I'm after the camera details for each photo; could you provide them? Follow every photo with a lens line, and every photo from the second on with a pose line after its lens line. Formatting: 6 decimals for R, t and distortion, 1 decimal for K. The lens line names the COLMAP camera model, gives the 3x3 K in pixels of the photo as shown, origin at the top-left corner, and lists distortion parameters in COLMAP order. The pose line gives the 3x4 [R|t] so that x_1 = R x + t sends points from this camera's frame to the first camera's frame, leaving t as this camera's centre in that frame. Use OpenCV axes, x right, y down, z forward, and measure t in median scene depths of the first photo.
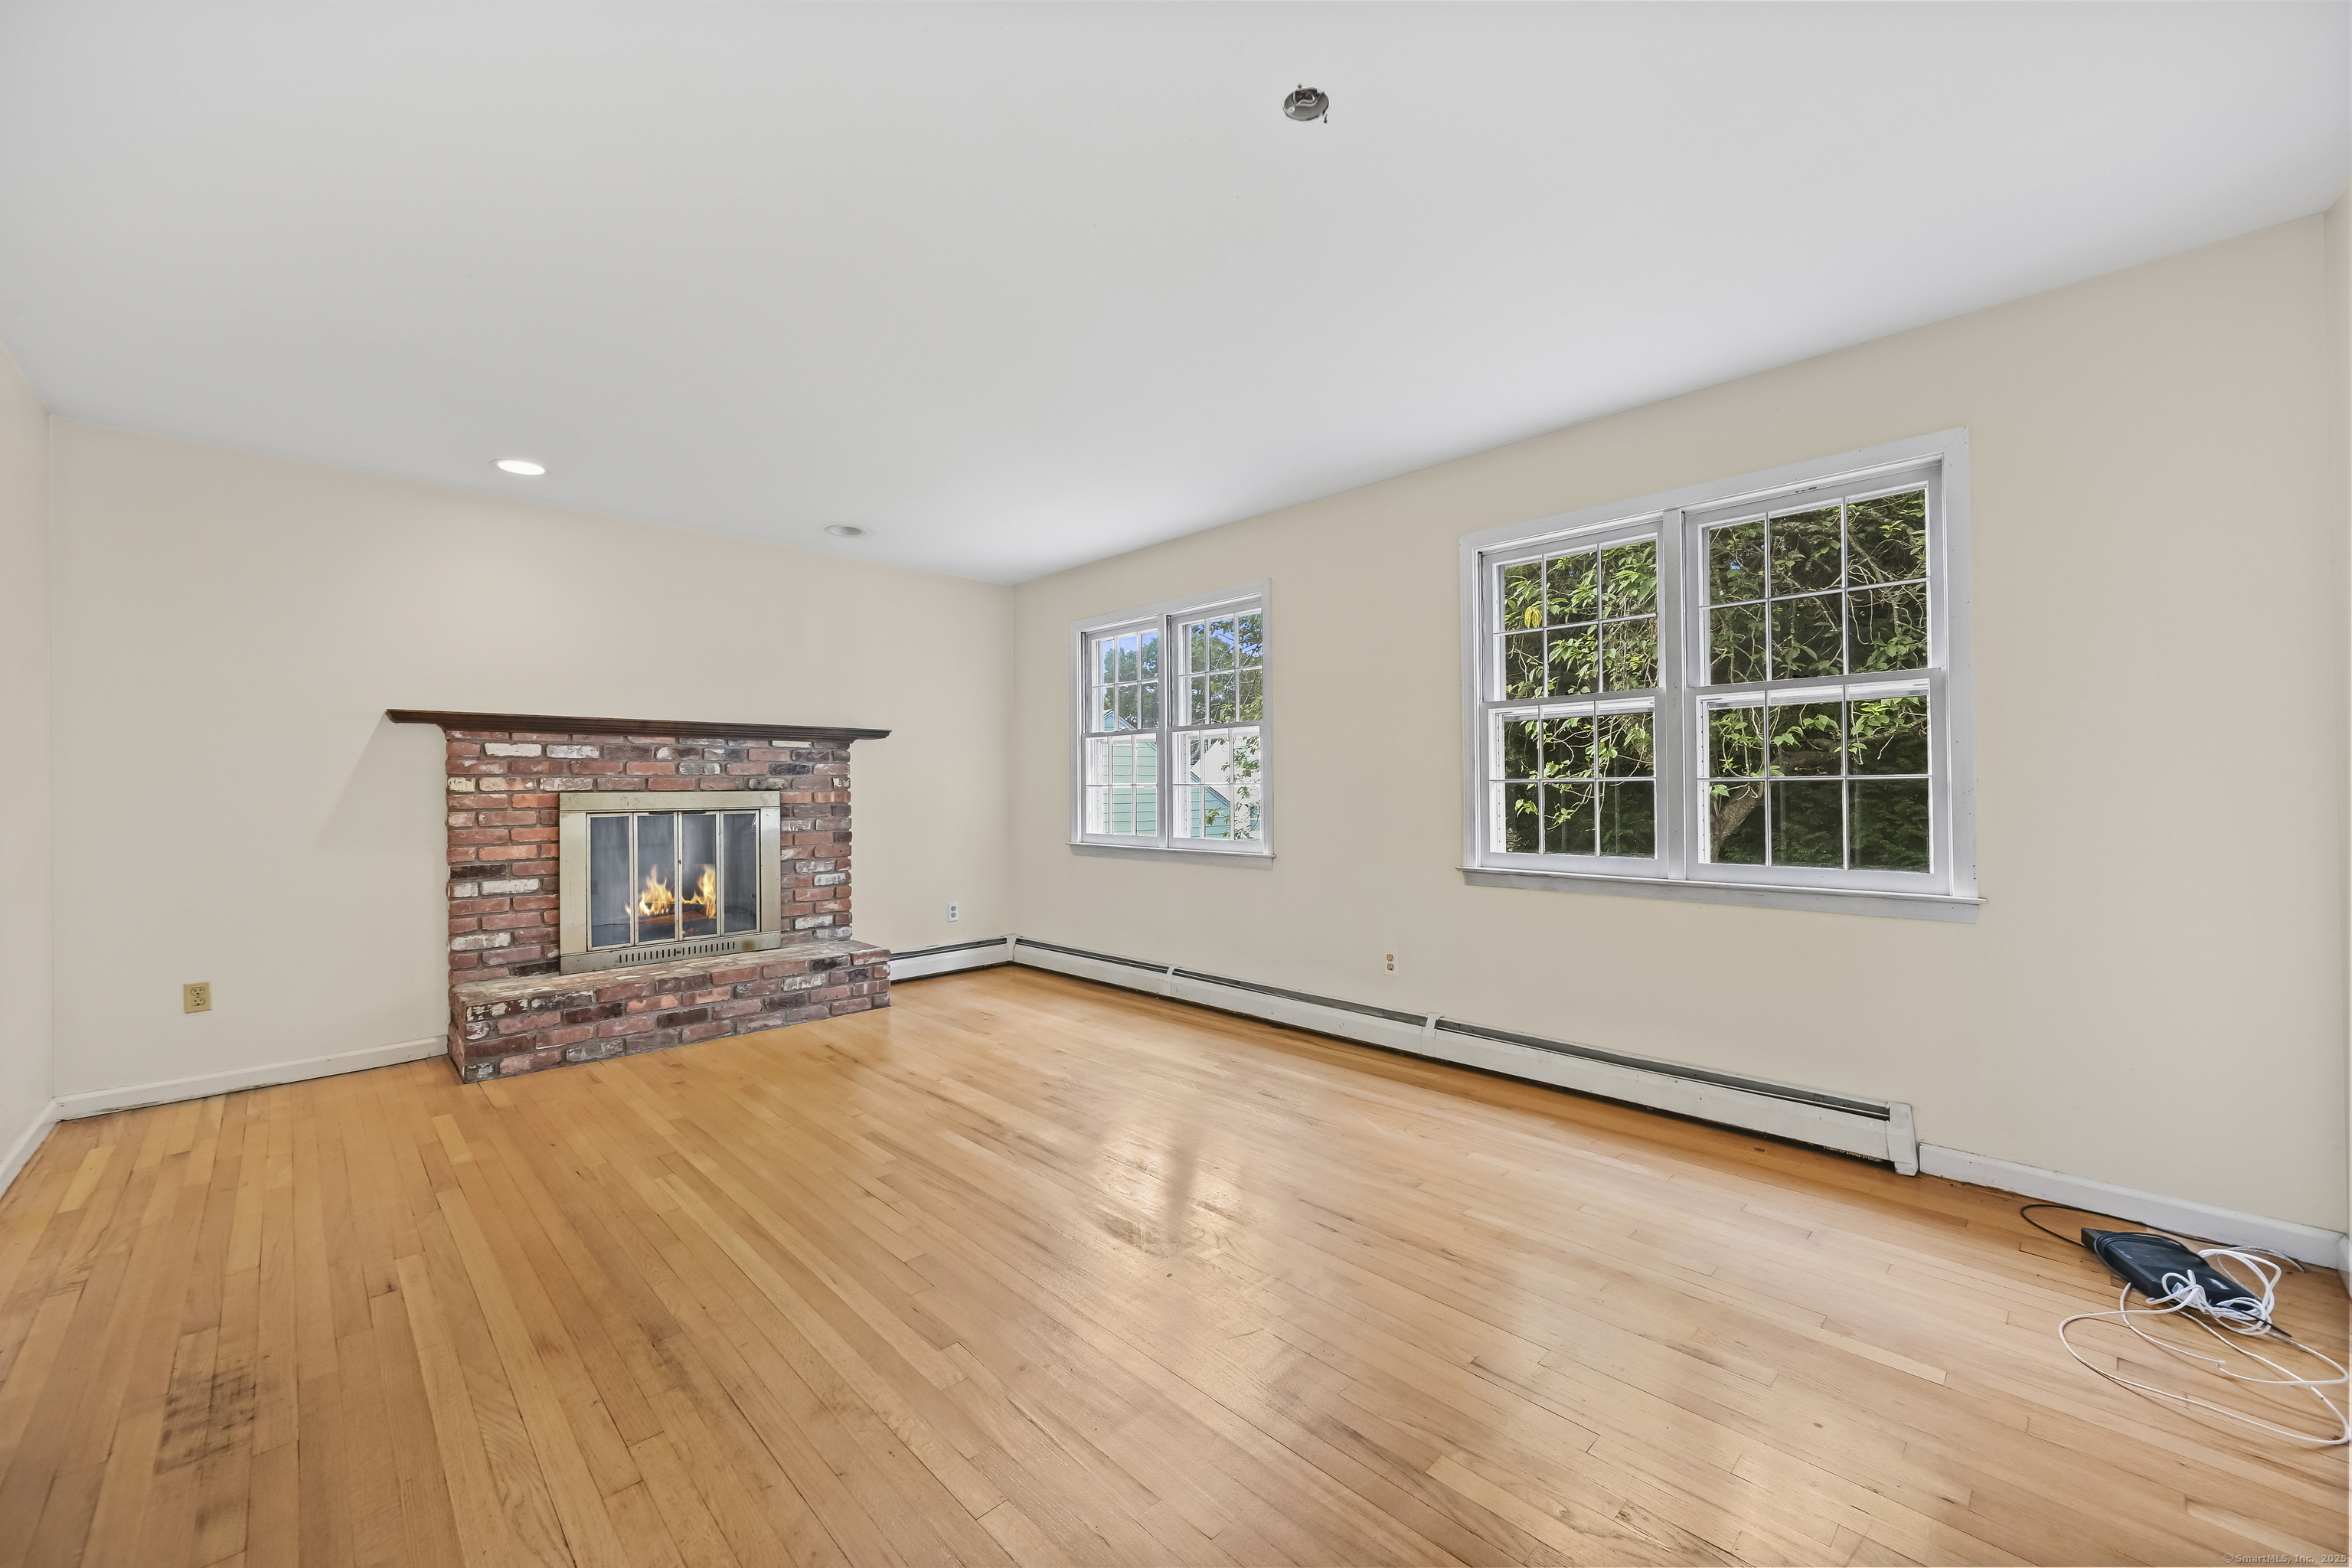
lens RADIAL K [[925.6, 0, 1179.9], [0, 925.6, 789.2], [0, 0, 1]] dist [-0.002223, -0.000155]
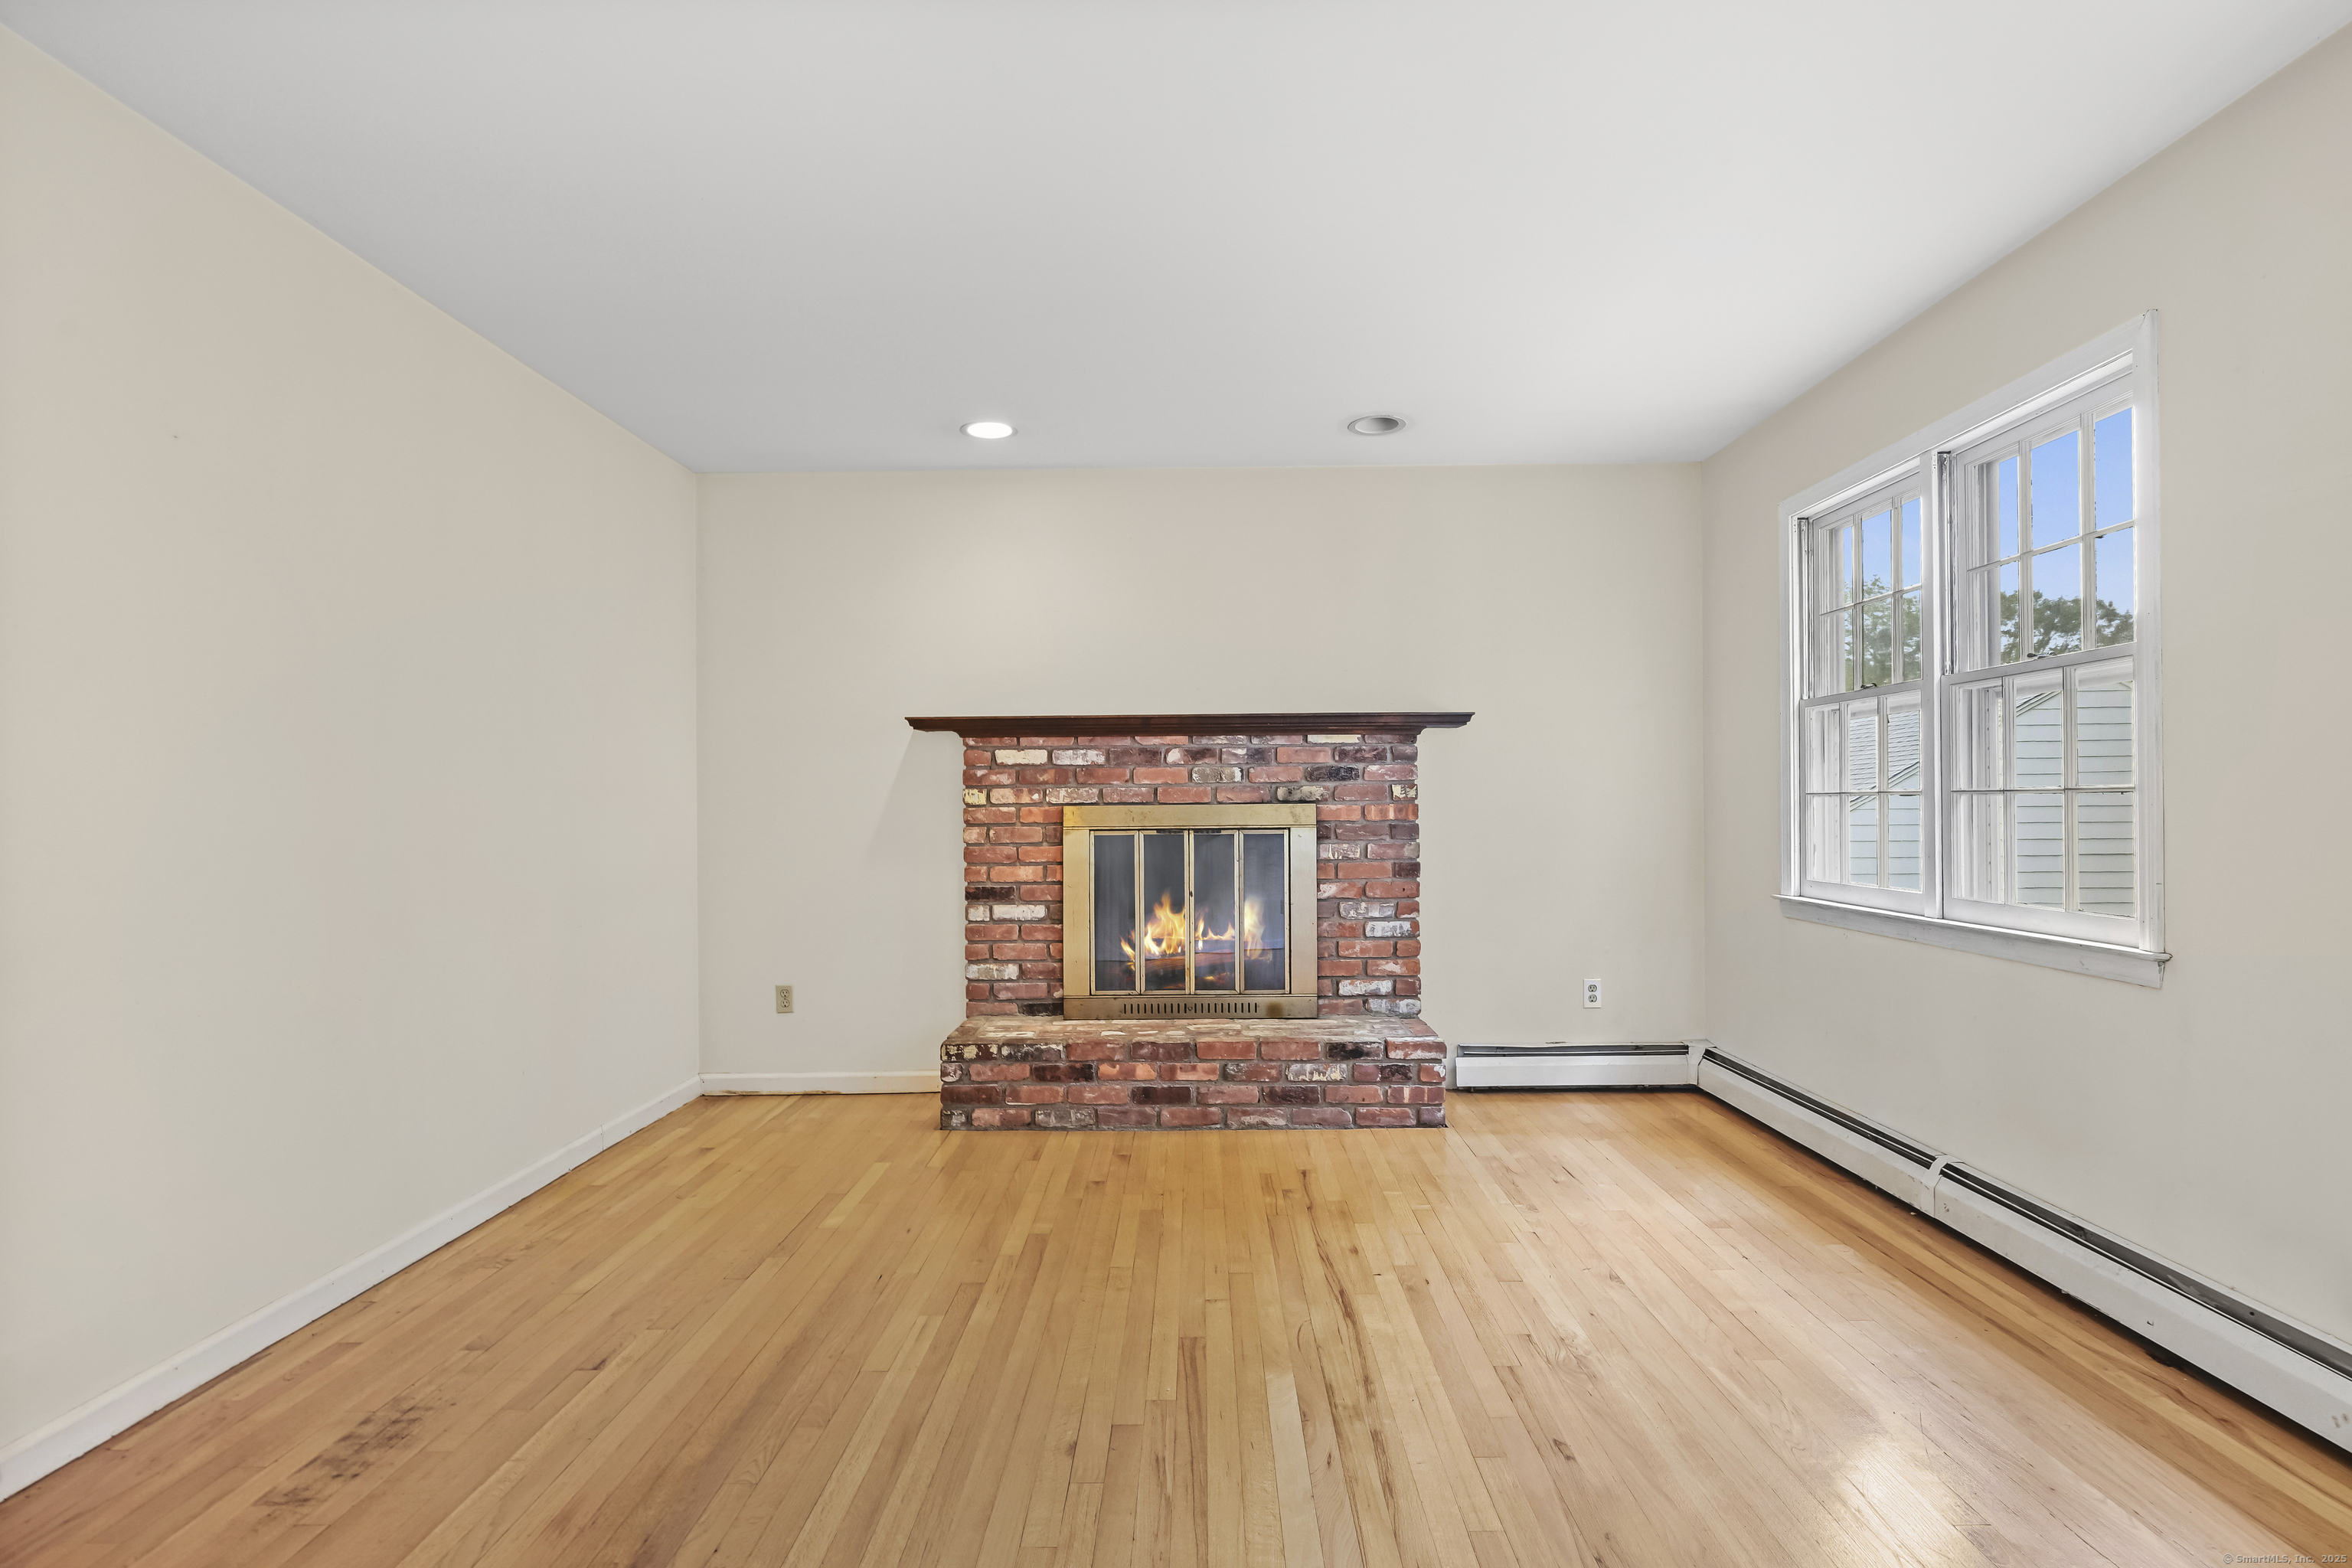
lens RADIAL K [[1182.4, 0, 1172.3], [0, 1182.4, 800.5], [0, 0, 1]] dist [-0.003448, 0.000385]
pose [[0.702742, -0.001066, -0.711444, 0.181775], [0.002375, 0.999997, 0.000847, -0.001669], [0.711441, -0.002285, 0.702742, 0.314648]]
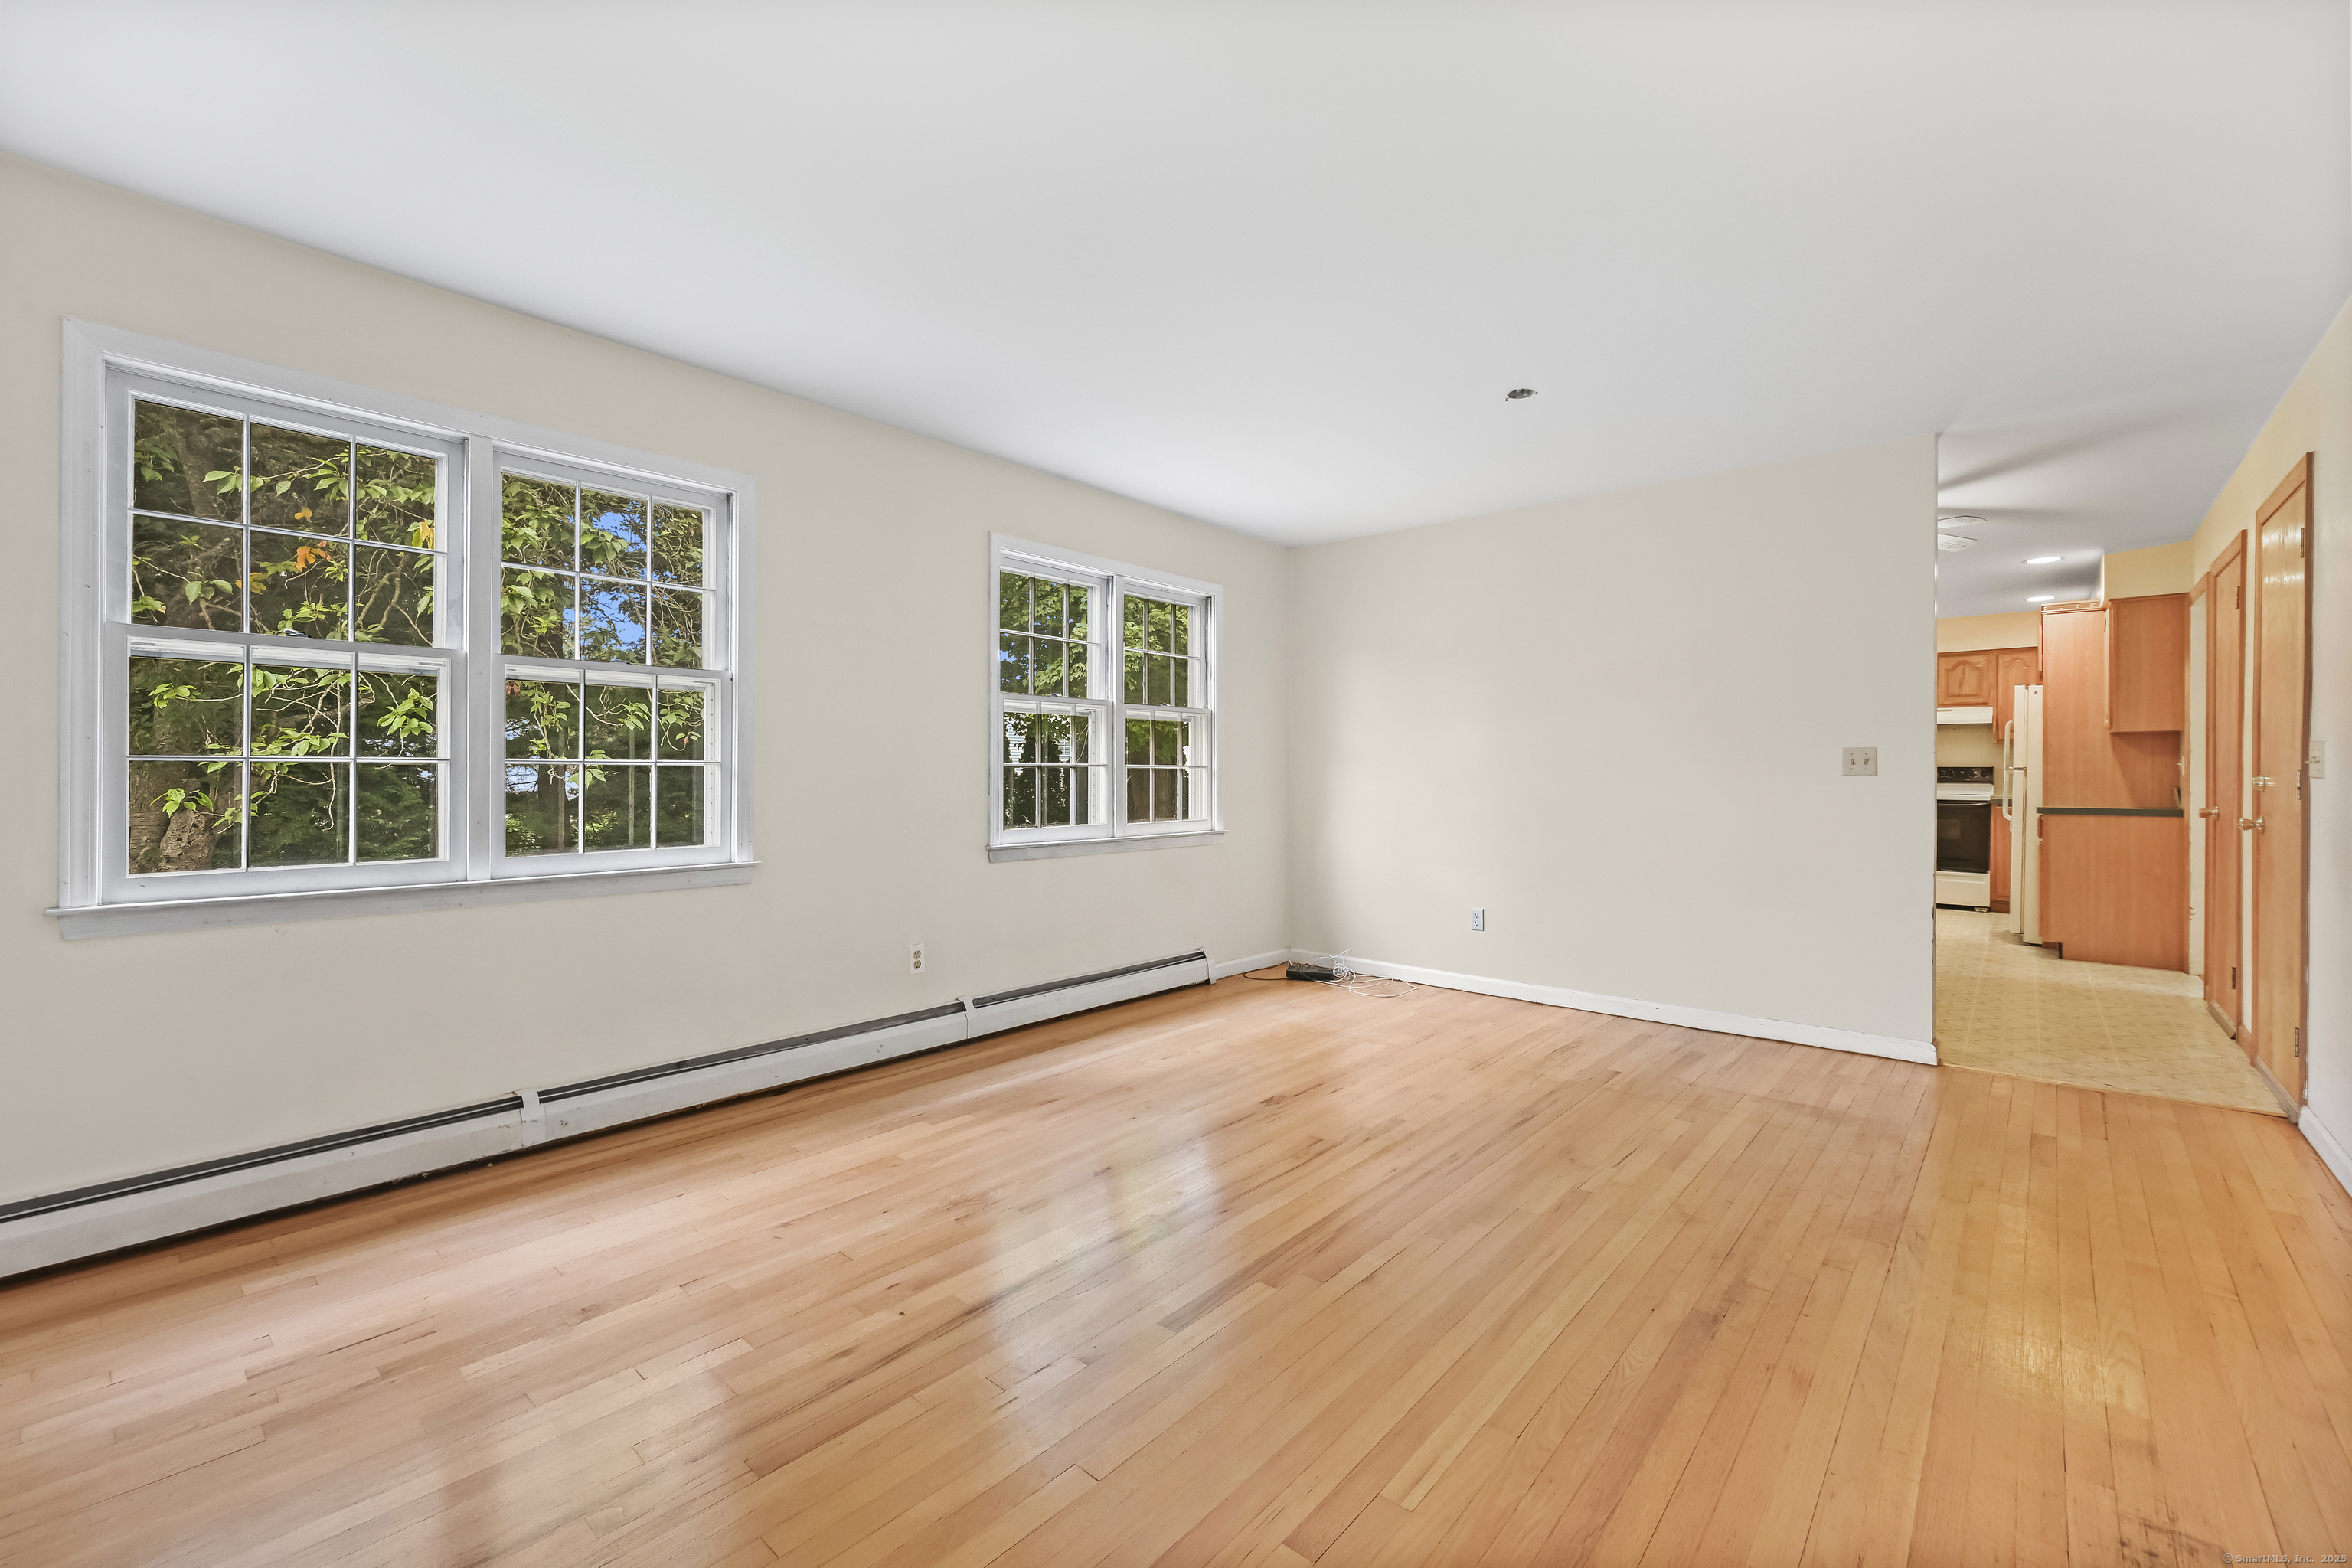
lens RADIAL K [[985.2, 0, 1194.0], [0, 985.2, 777.1], [0, 0, 1]] dist [0.004459, 0.000249]
pose [[-0.095065, -0.000076, 0.995471, -0.753119], [-0.003179, 0.999995, -0.000227, 0.005193], [-0.995466, -0.003186, -0.095064, 0.795669]]
